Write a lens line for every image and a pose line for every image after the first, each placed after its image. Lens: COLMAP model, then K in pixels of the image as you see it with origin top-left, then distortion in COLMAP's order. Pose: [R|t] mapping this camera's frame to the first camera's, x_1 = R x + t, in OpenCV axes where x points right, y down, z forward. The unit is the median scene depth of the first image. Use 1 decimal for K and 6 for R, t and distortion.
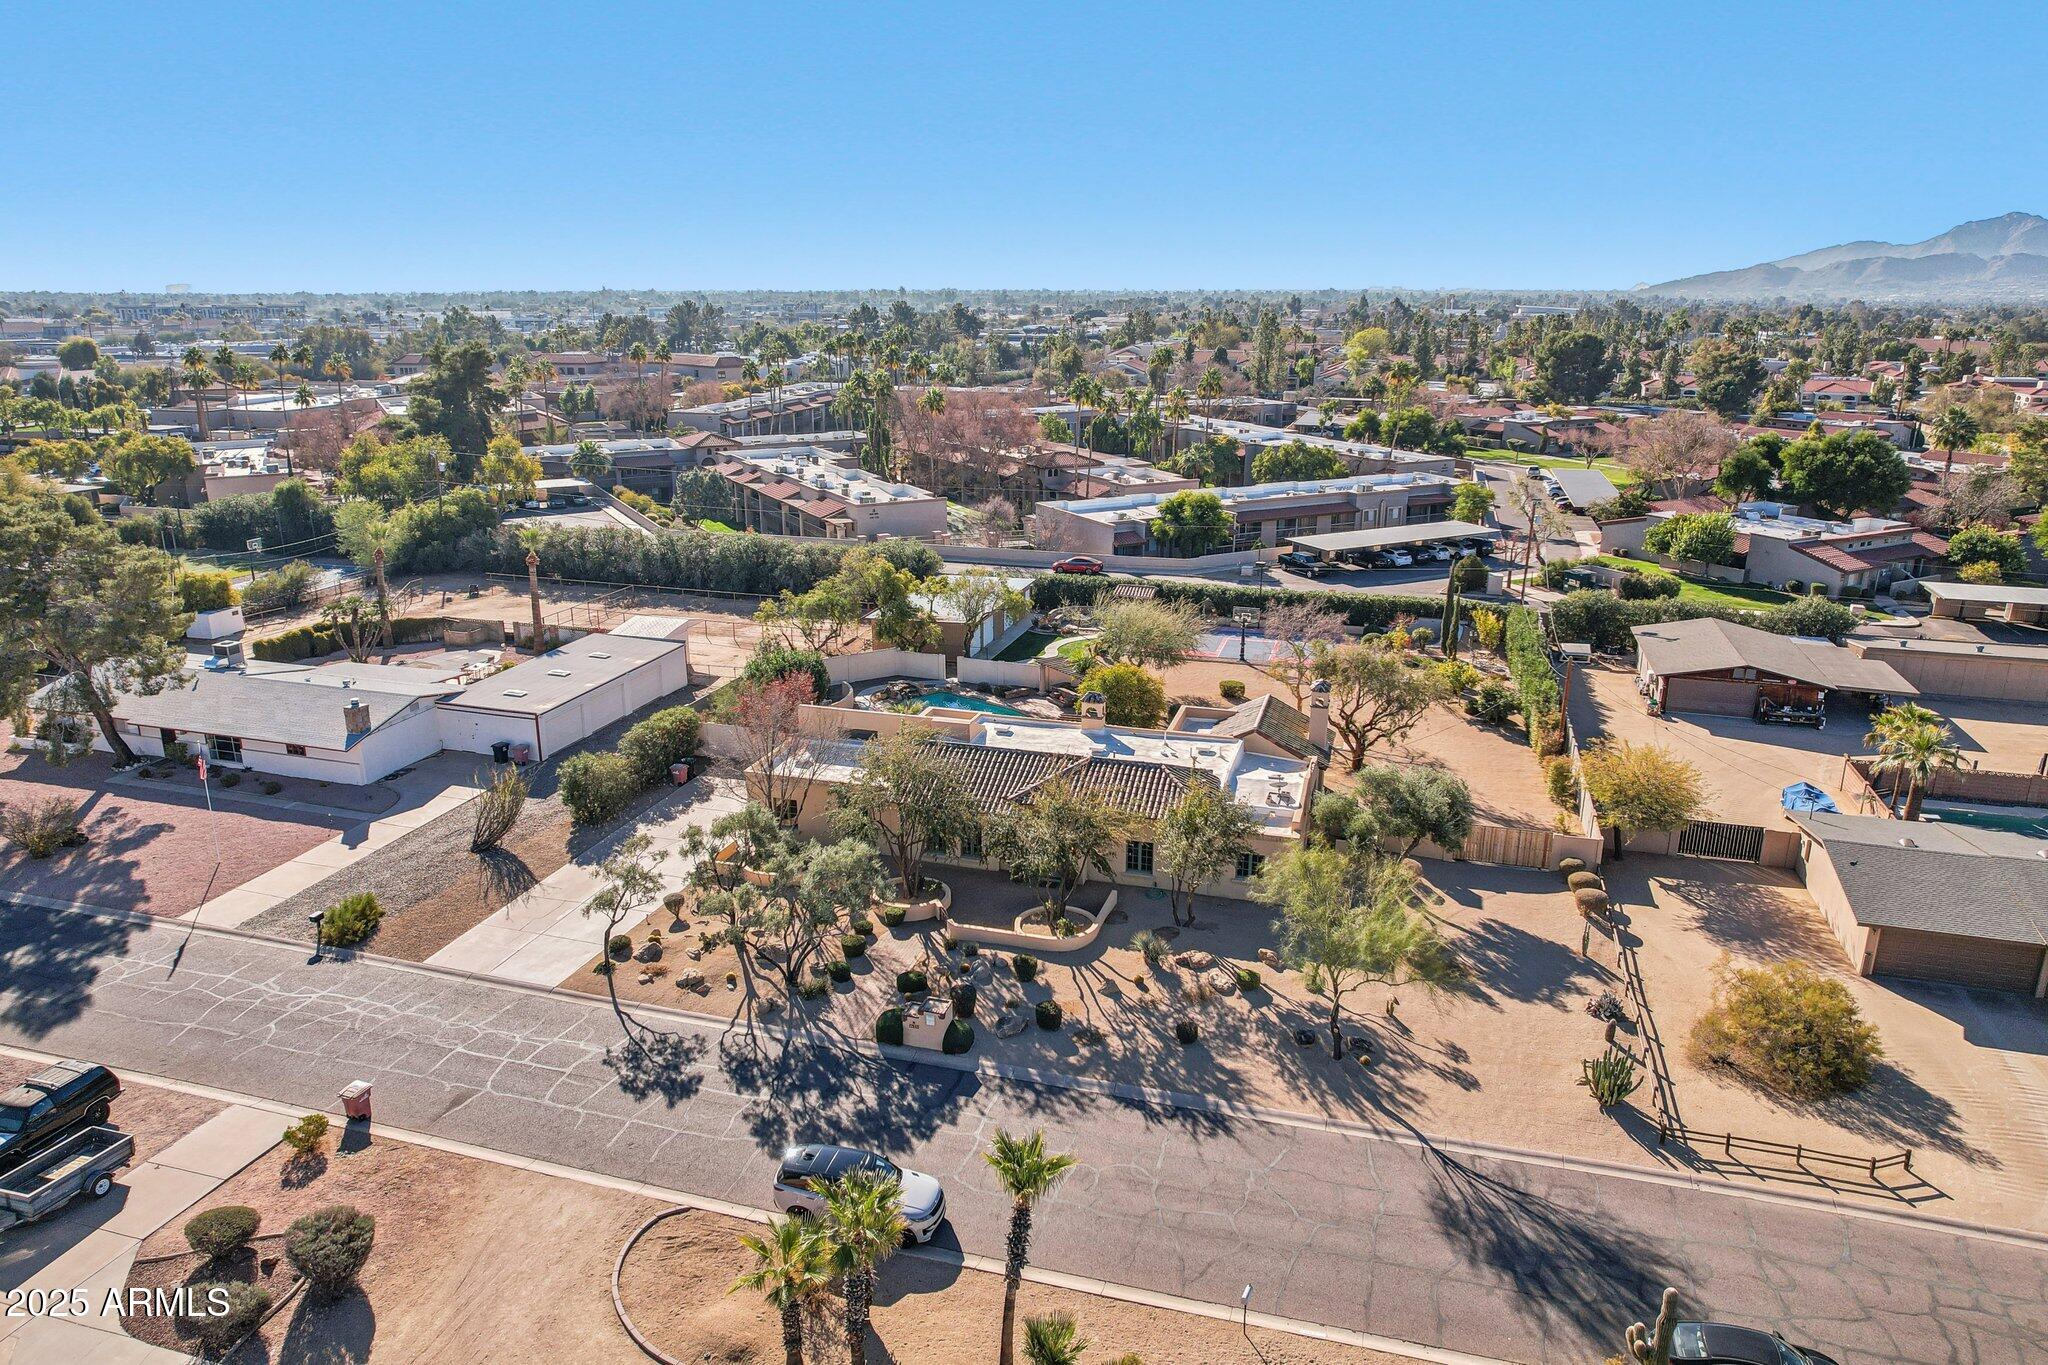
lens RADIAL K [[1329.0, 0, 1011.5], [0, 1329.0, 684.3], [0, 0, 1]] dist [-0.055639, 0.033303]
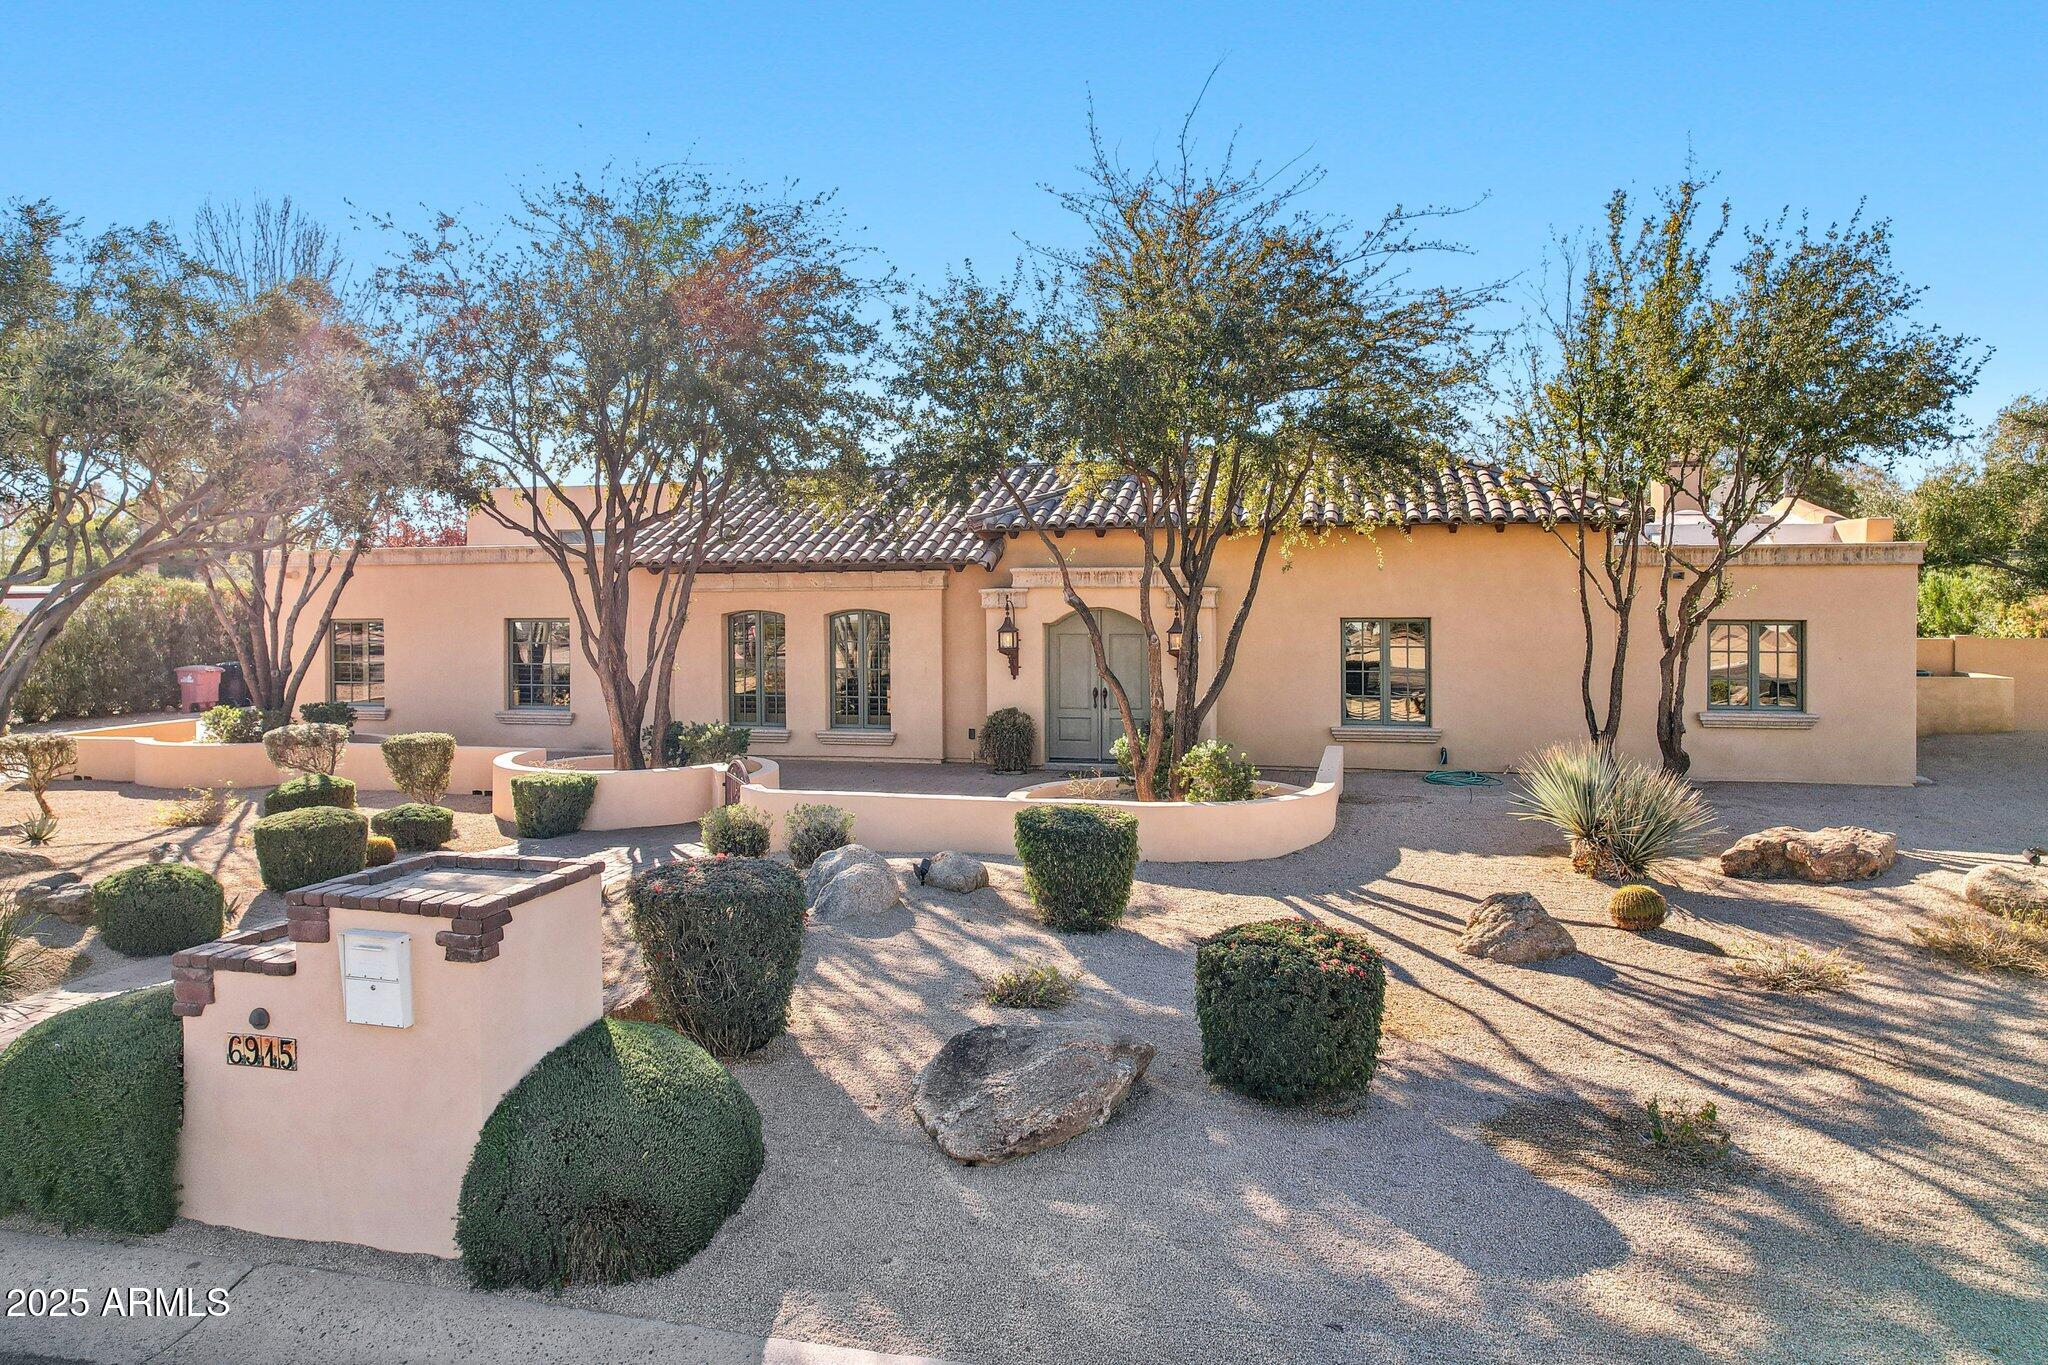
lens RADIAL K [[1329.0, 0, 1009.5], [0, 1329.0, 628.9], [0, 0, 1]] dist [-0.055639, 0.033303]
pose [[0.998905, -0.003626, 0.046654, -0.008866], [0.015704, 0.965151, -0.261221, 0.222553], [-0.044081, 0.261667, 0.964151, 0.764771]]
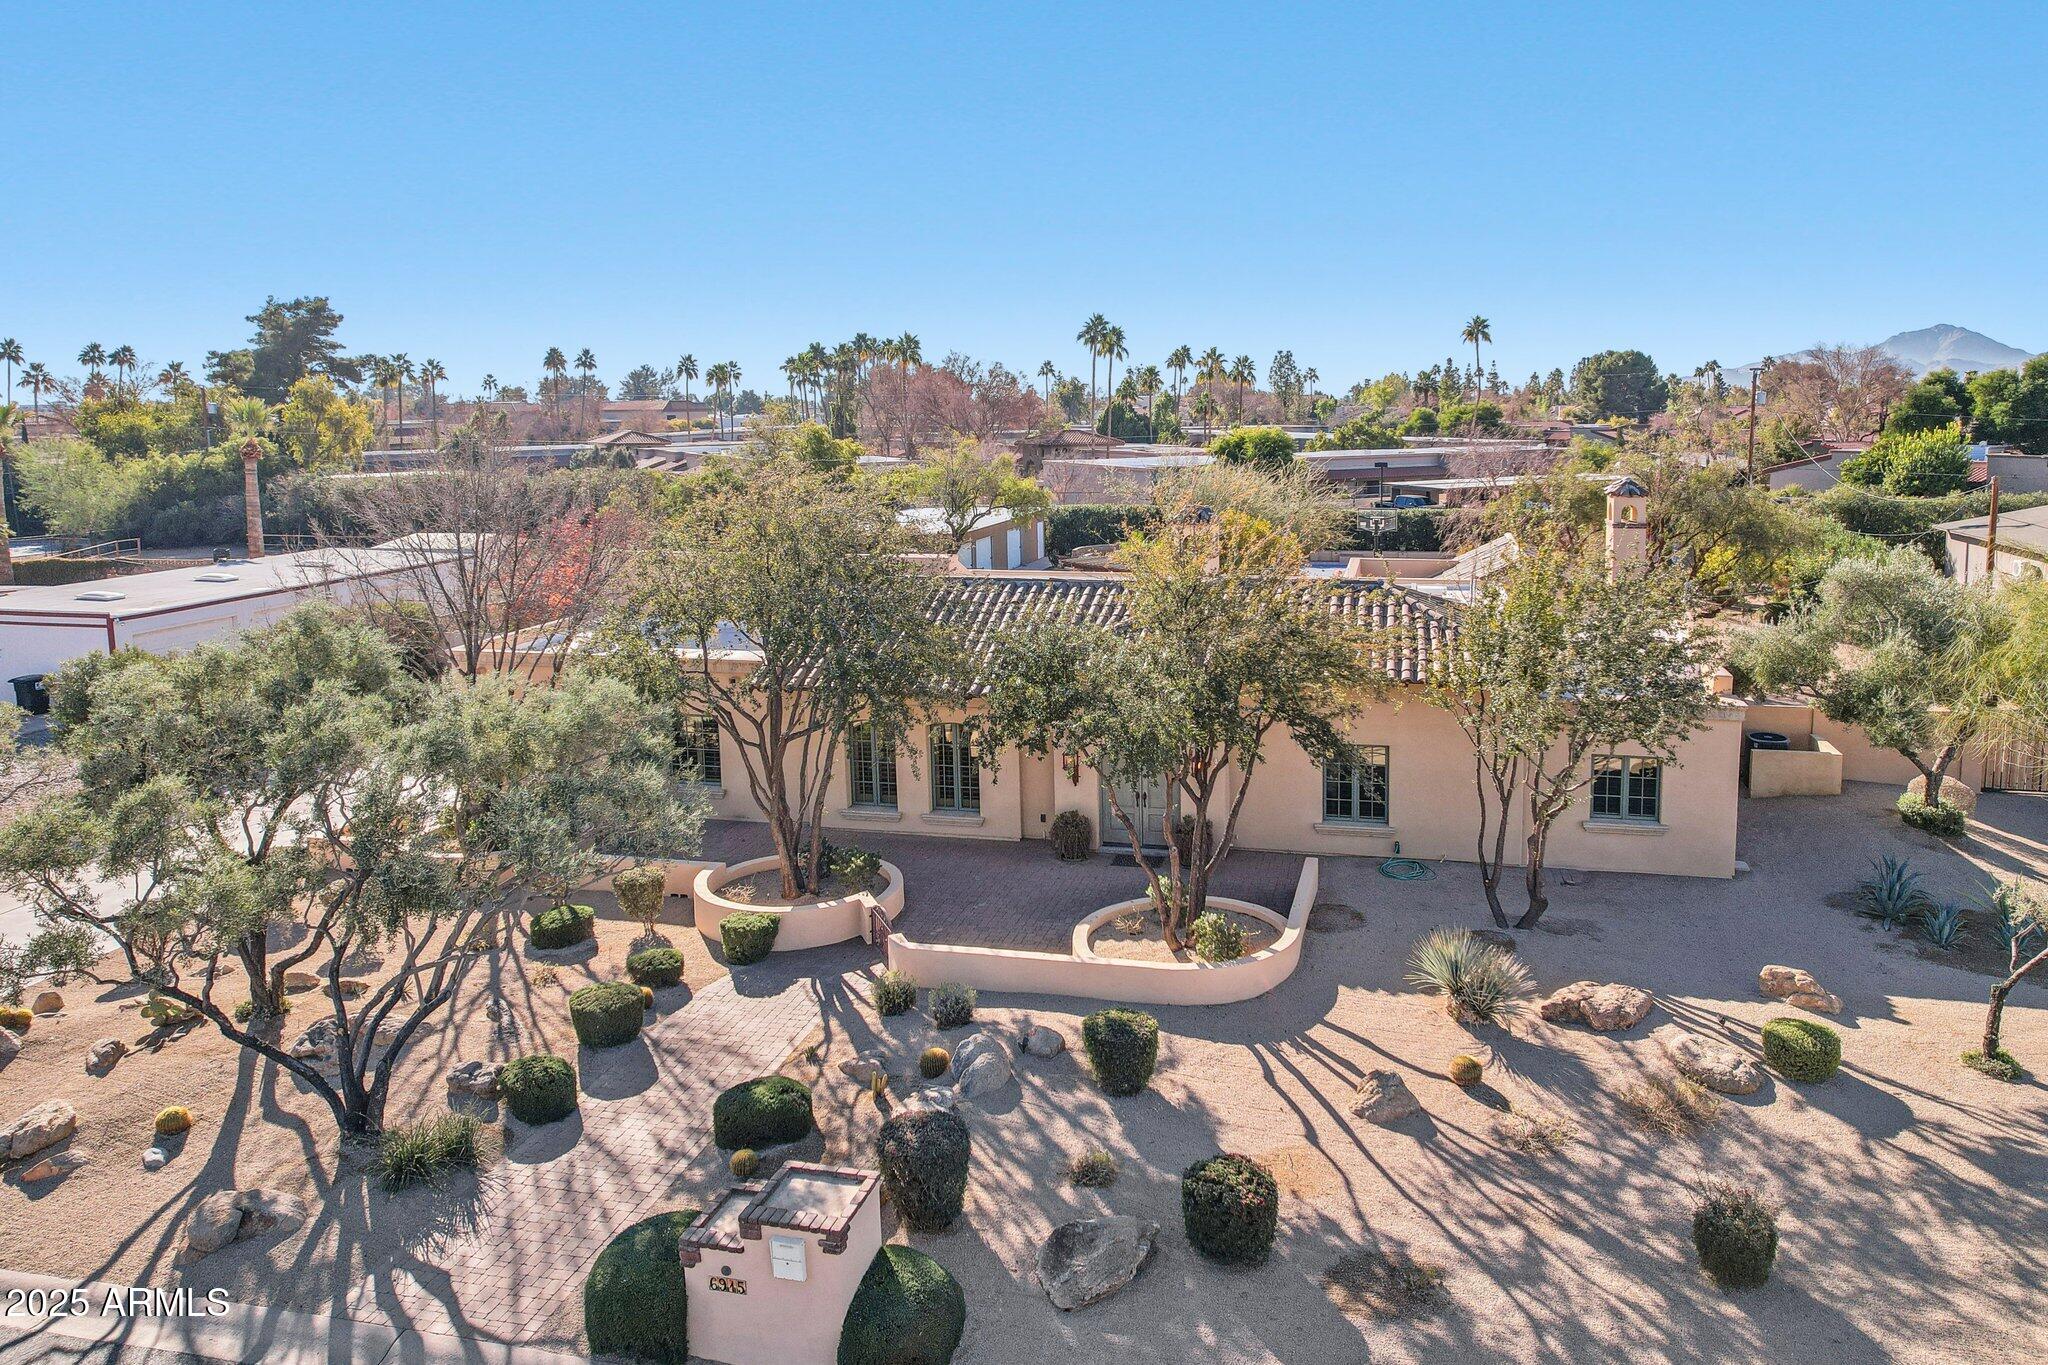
lens RADIAL K [[1329.0, 0, 1105.7], [0, 1329.0, 618.6], [0, 0, 1]] dist [-0.055639, 0.033303]
pose [[0.996764, -0.022420, 0.077192, -0.015404], [0.033433, 0.988942, -0.144483, 0.149025], [-0.073099, 0.146596, 0.986492, 0.637588]]
